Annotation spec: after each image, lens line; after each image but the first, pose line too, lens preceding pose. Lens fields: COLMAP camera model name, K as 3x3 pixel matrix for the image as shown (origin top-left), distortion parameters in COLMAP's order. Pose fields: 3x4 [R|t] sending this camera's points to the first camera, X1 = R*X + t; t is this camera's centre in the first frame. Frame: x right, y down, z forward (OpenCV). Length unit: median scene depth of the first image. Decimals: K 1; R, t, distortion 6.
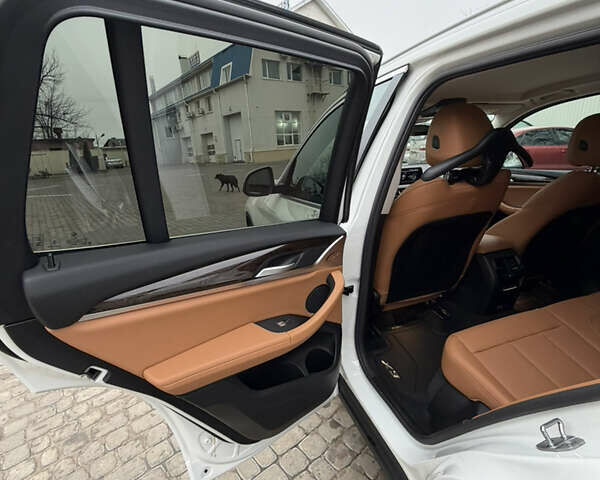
lens RADIAL K [[318.7, 0, 301.3], [0, 318.7, 238.4], [0, 0, 1]] dist [-0.000645, 0.001419]
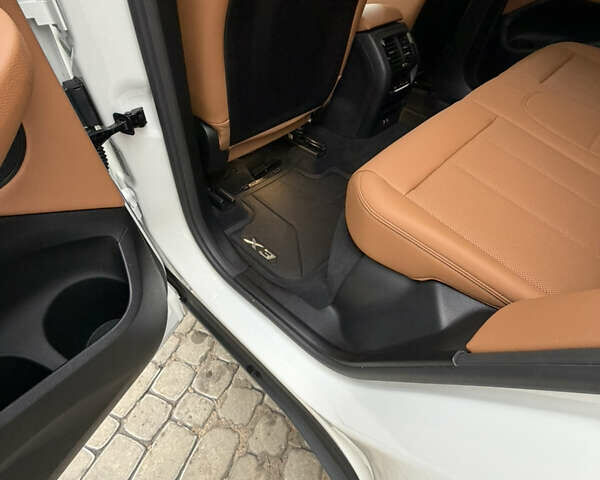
lens RADIAL K [[318.7, 0, 301.3], [0, 318.7, 238.4], [0, 0, 1]] dist [-0.000645, 0.001419]
pose [[0.878628, -0.301866, 0.369985, 0.120934], [0.121062, 0.890334, 0.438918, 0.121562], [-0.461905, -0.340855, 0.818817, 0.437986]]
